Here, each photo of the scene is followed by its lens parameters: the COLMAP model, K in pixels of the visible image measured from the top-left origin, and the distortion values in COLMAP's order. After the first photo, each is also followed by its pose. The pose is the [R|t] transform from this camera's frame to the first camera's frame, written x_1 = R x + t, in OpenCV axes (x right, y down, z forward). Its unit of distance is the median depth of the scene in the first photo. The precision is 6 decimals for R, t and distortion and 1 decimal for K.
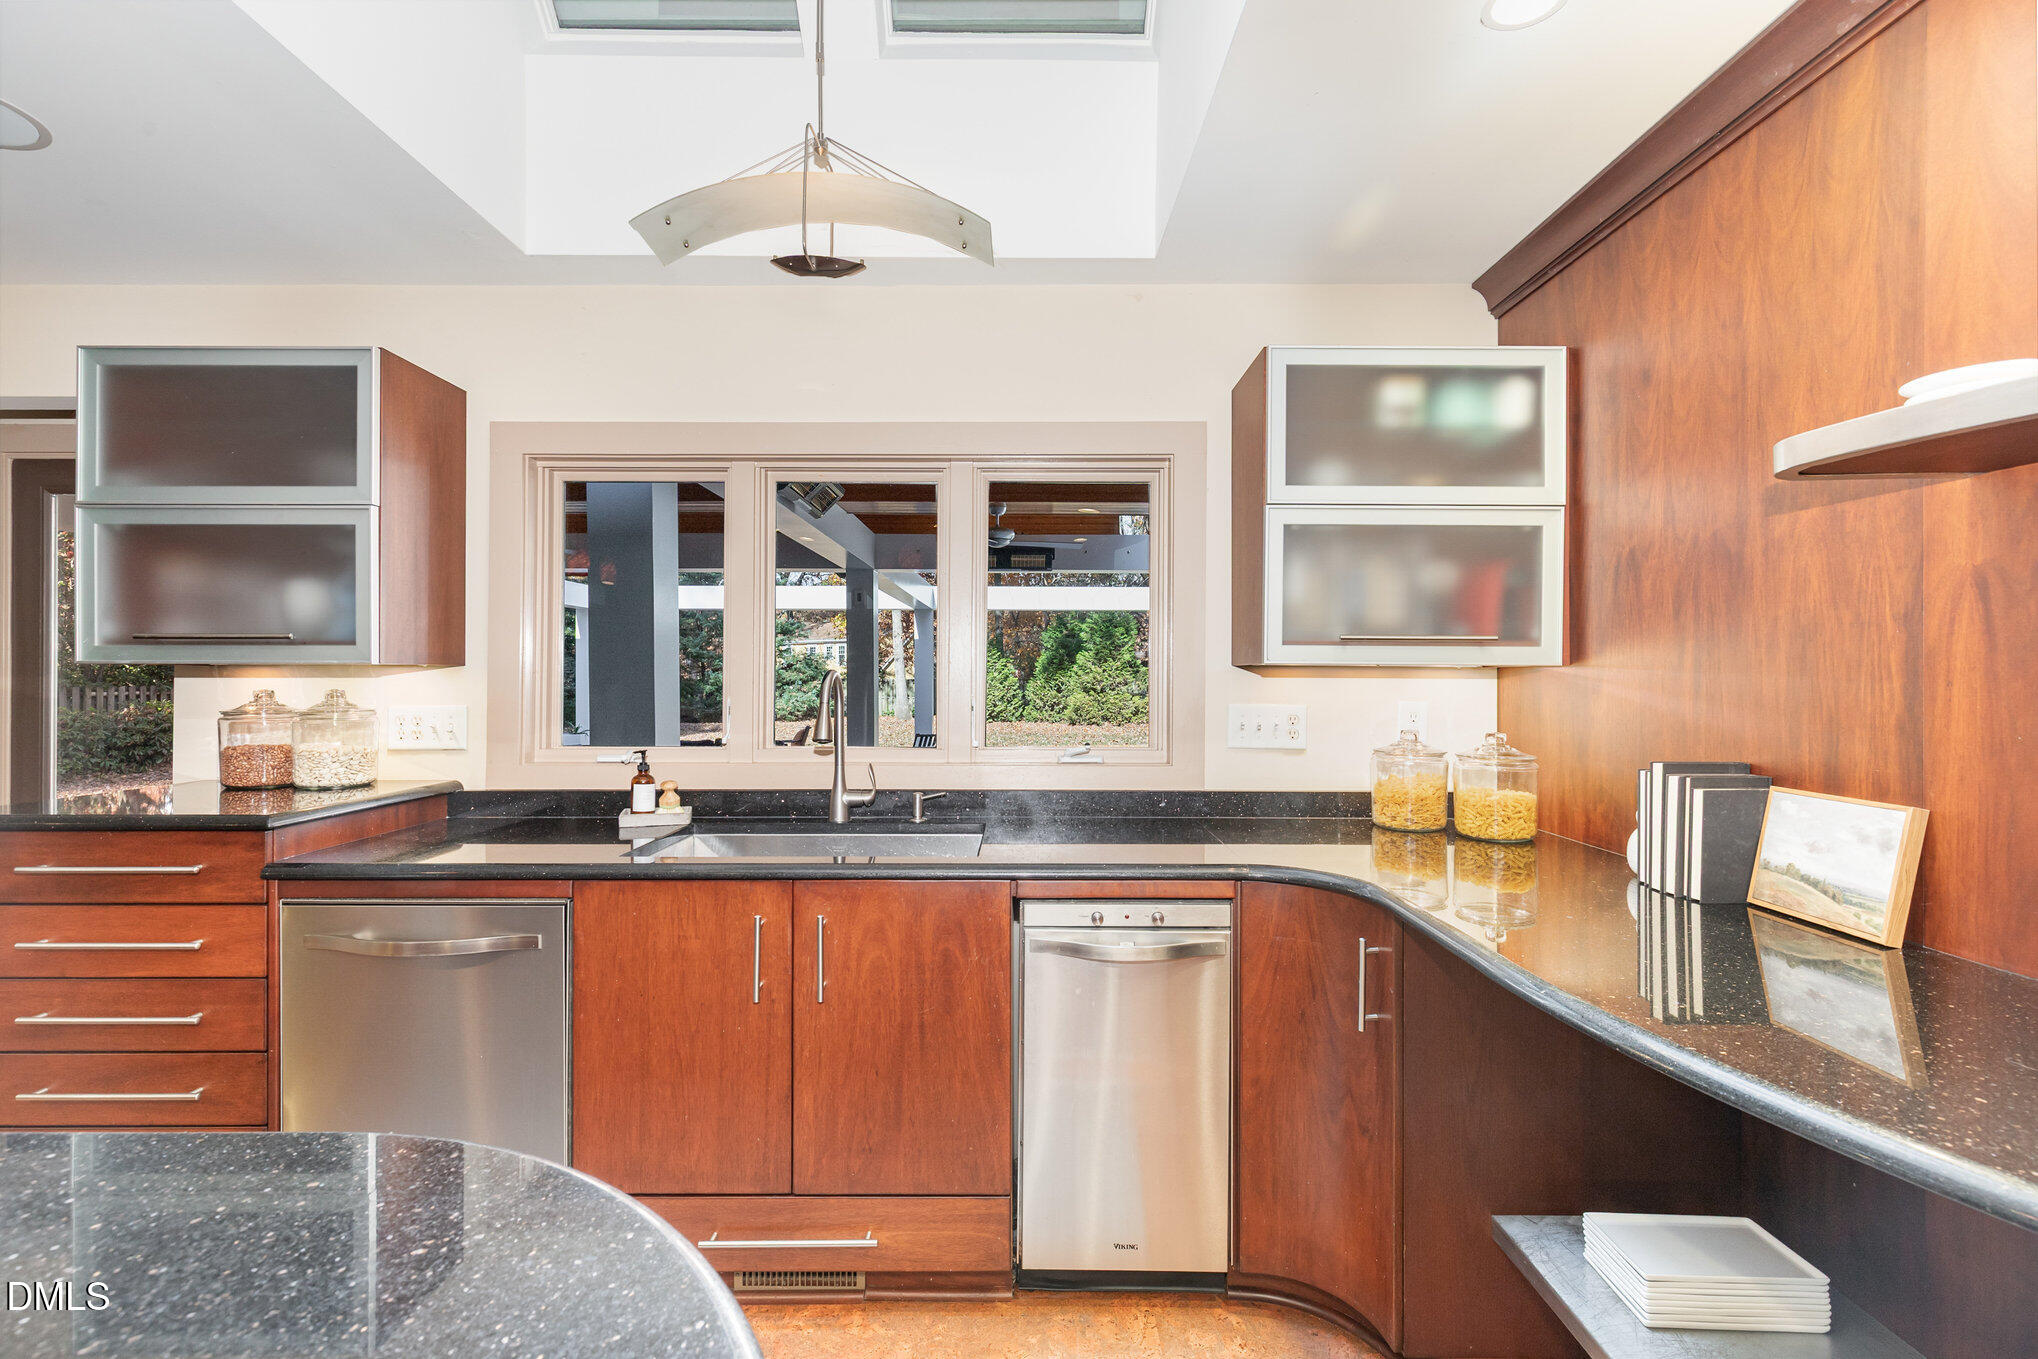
lens RADIAL K [[912.8, 0, 1011.2], [0, 912.8, 675.8], [0, 0, 1]] dist [0.026029, 0.000319]
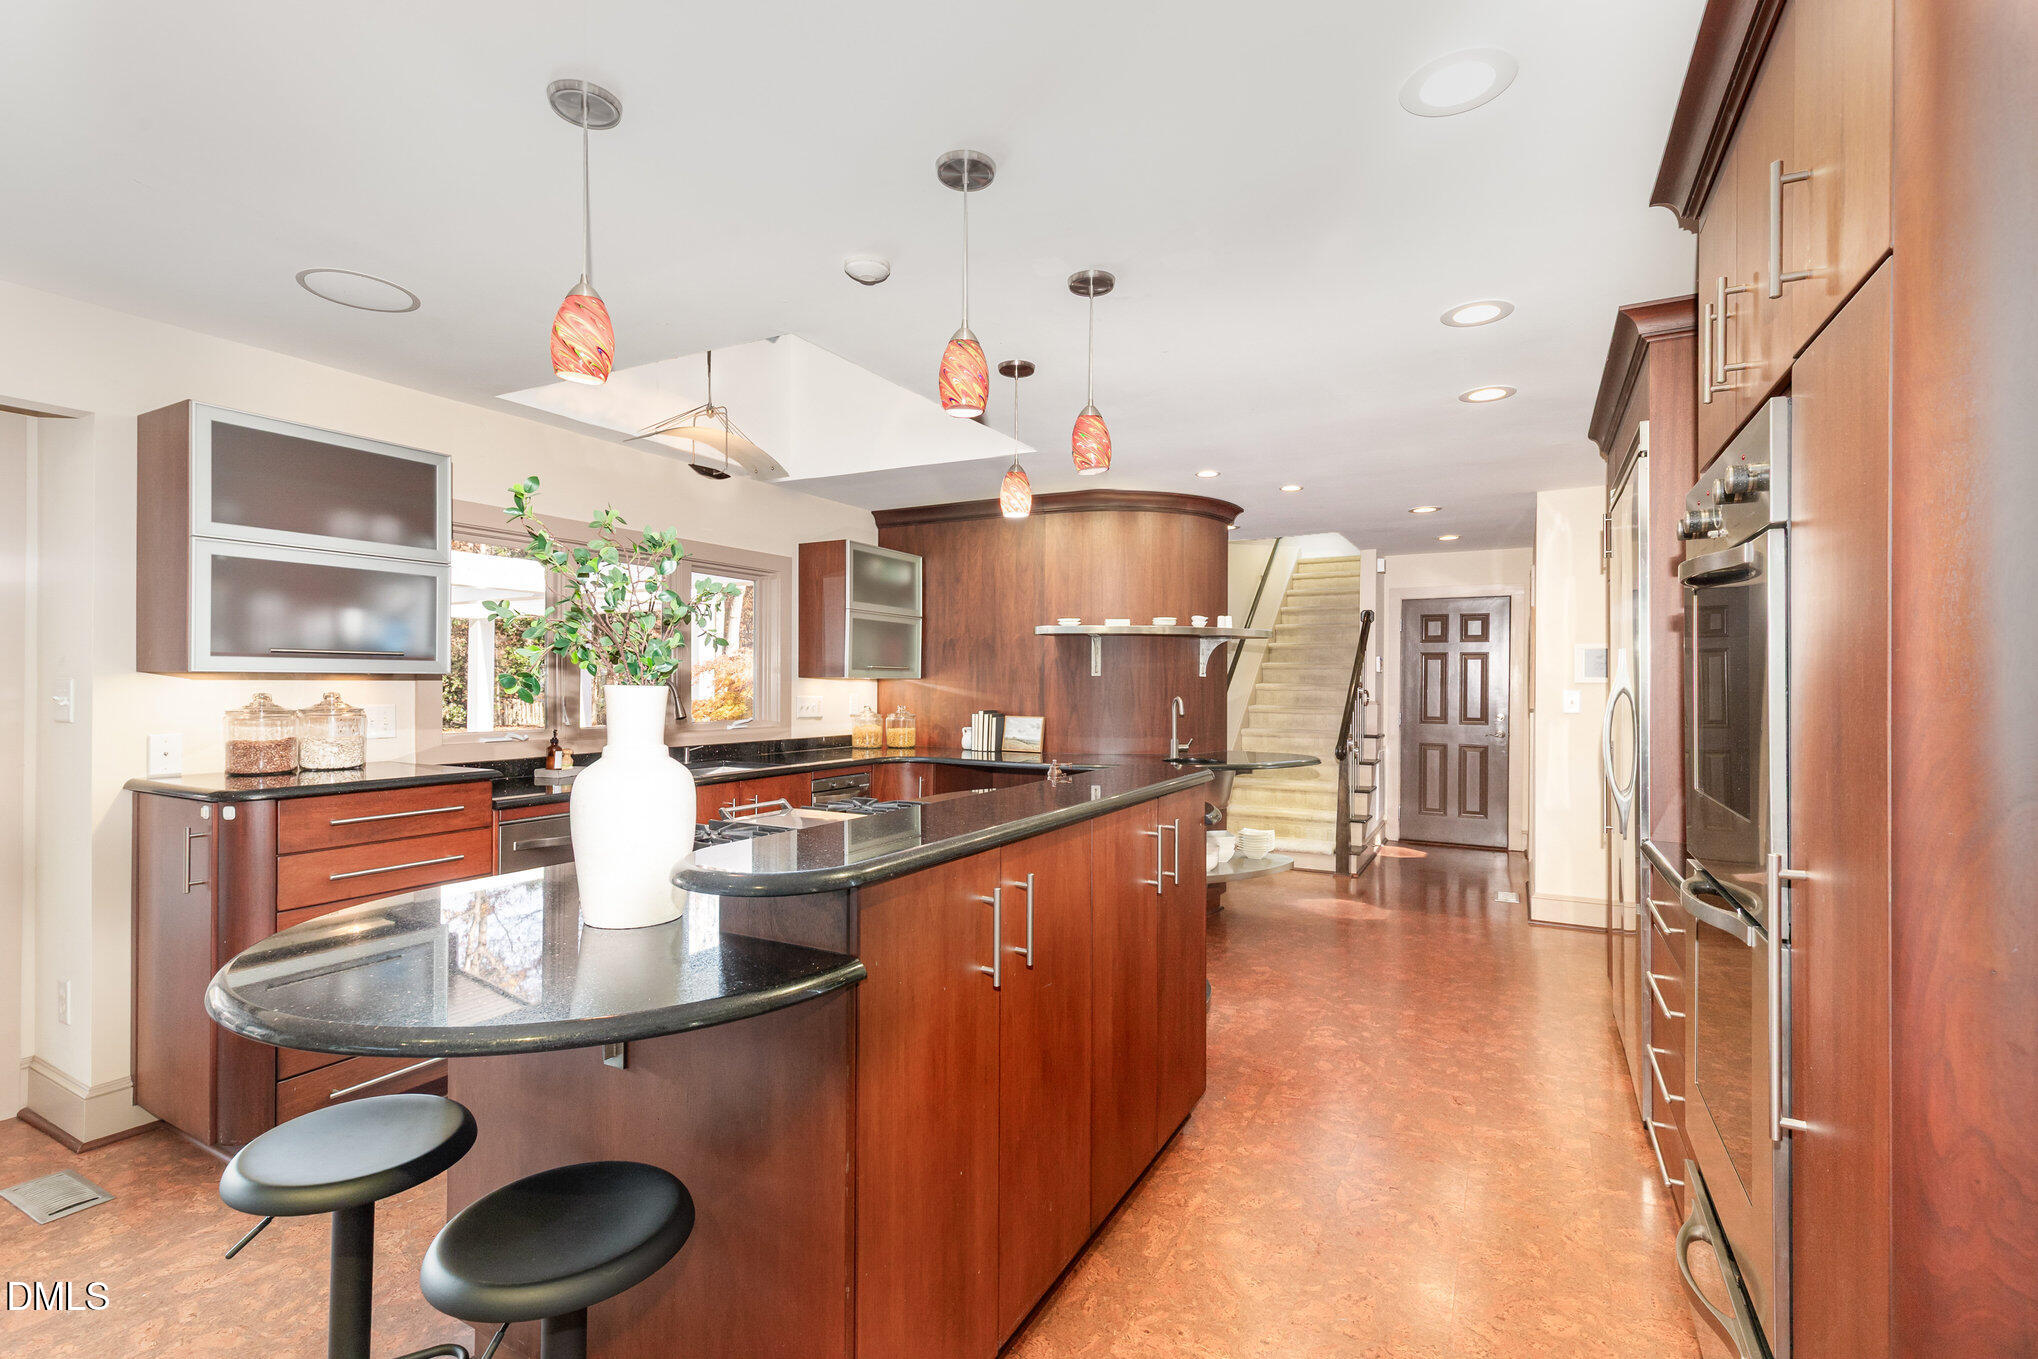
lens RADIAL K [[912.8, 0, 1011.2], [0, 912.8, 675.8], [0, 0, 1]] dist [0.026029, 0.000319]
pose [[0.483135, 0.008442, 0.875505, -1.468229], [-0.007591, 0.999956, -0.005454, -0.007657], [-0.875513, -0.004011, 0.483178, -0.449688]]
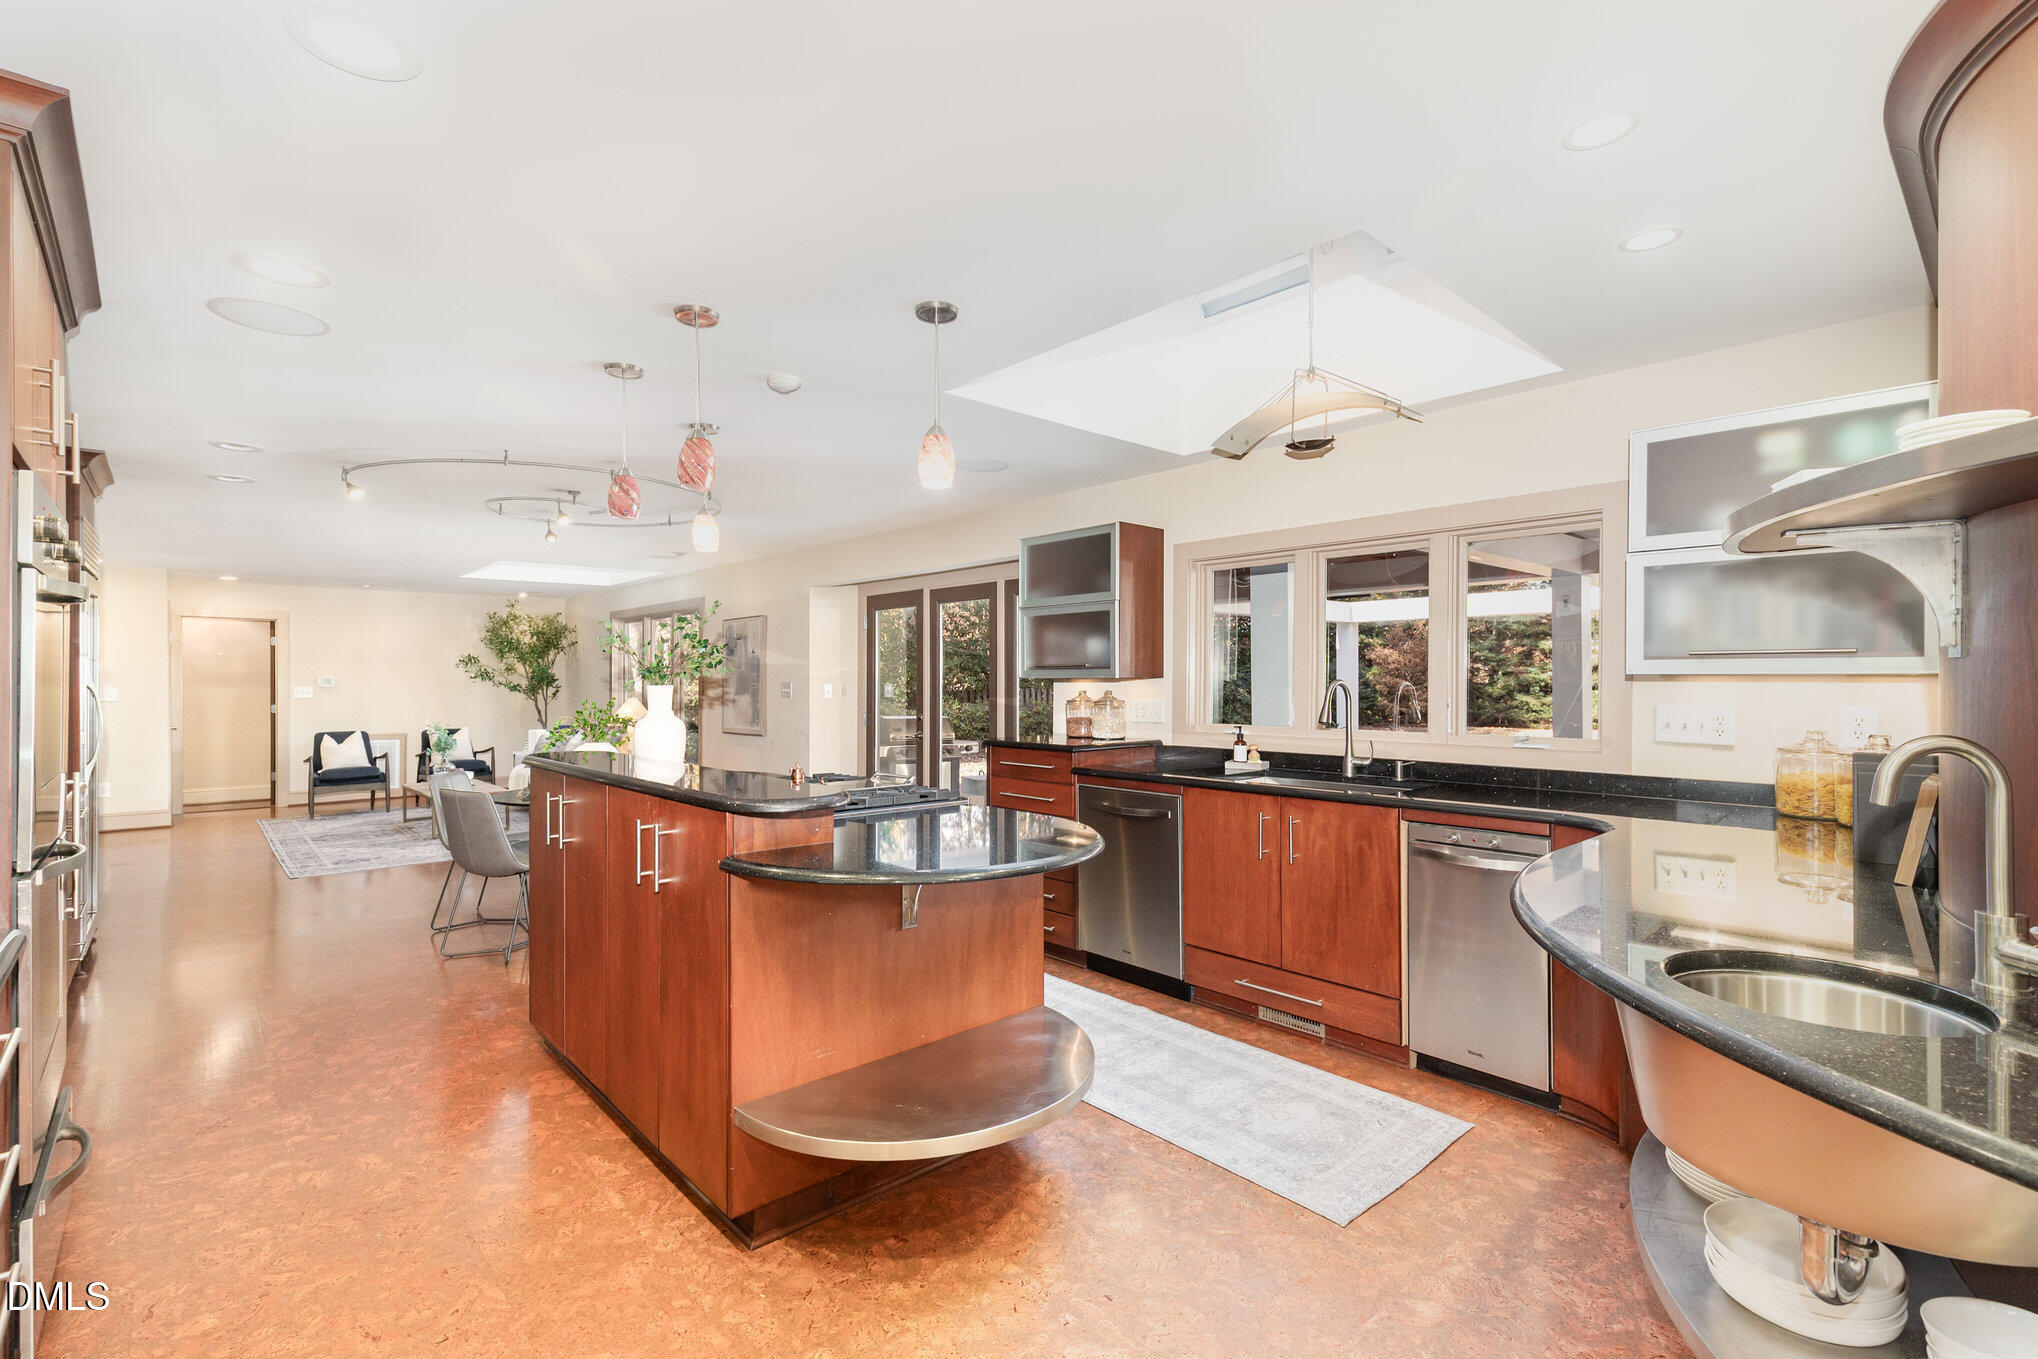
lens RADIAL K [[912.8, 0, 1011.2], [0, 912.8, 675.8], [0, 0, 1]] dist [0.026029, 0.000319]
pose [[0.678385, -0.005855, -0.734683, 0.605093], [0.003327, 0.999982, -0.004897, -0.007088], [0.734699, 0.000878, 0.678393, -0.512991]]
